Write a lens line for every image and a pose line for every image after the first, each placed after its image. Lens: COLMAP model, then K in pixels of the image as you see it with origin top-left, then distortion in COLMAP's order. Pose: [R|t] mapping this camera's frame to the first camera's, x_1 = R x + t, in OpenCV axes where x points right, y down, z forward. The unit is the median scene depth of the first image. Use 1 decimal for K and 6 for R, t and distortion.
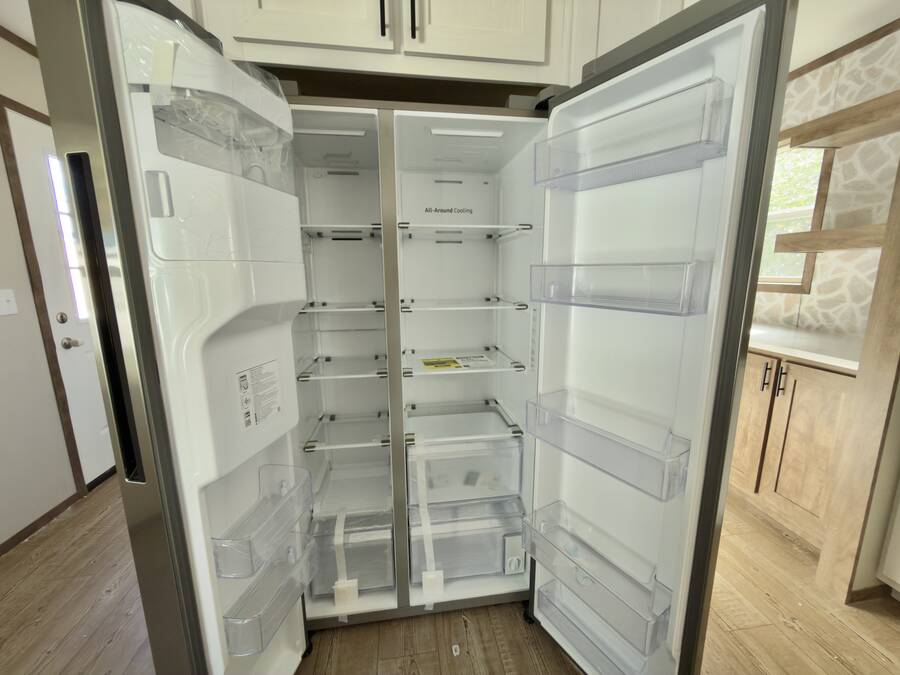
lens RADIAL K [[357.5, 0, 454.0], [0, 357.5, 337.3], [0, 0, 1]] dist [0.001588, 0.000219]
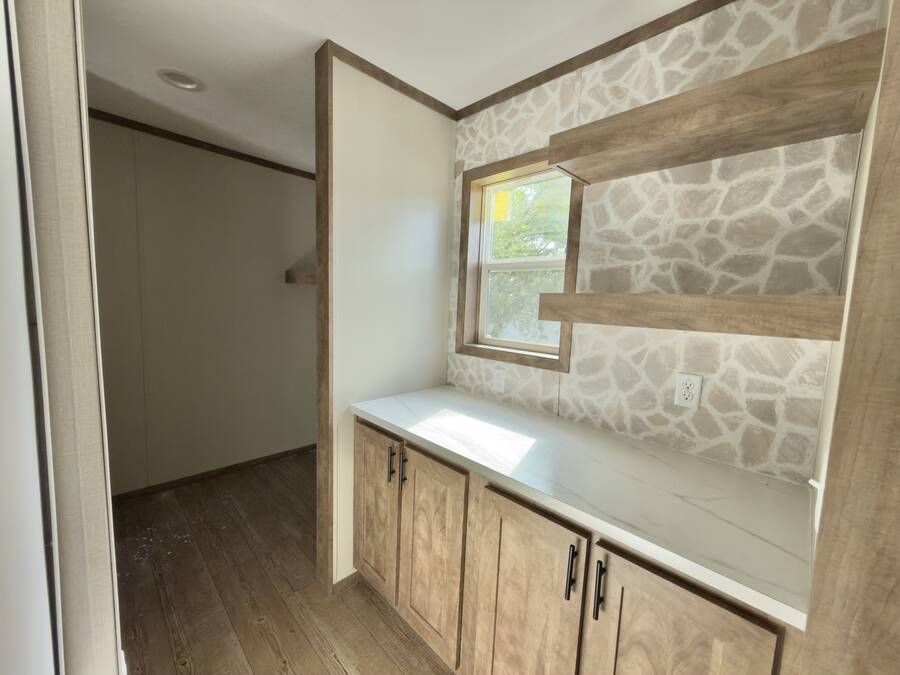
lens RADIAL K [[357.5, 0, 448.2], [0, 357.5, 337.9], [0, 0, 1]] dist [0.001588, 0.000219]
pose [[0.804308, -0.023258, 0.593757, 0.385967], [0.064285, 0.996775, -0.048037, -0.189857], [-0.590724, 0.076807, 0.803209, 0.597479]]
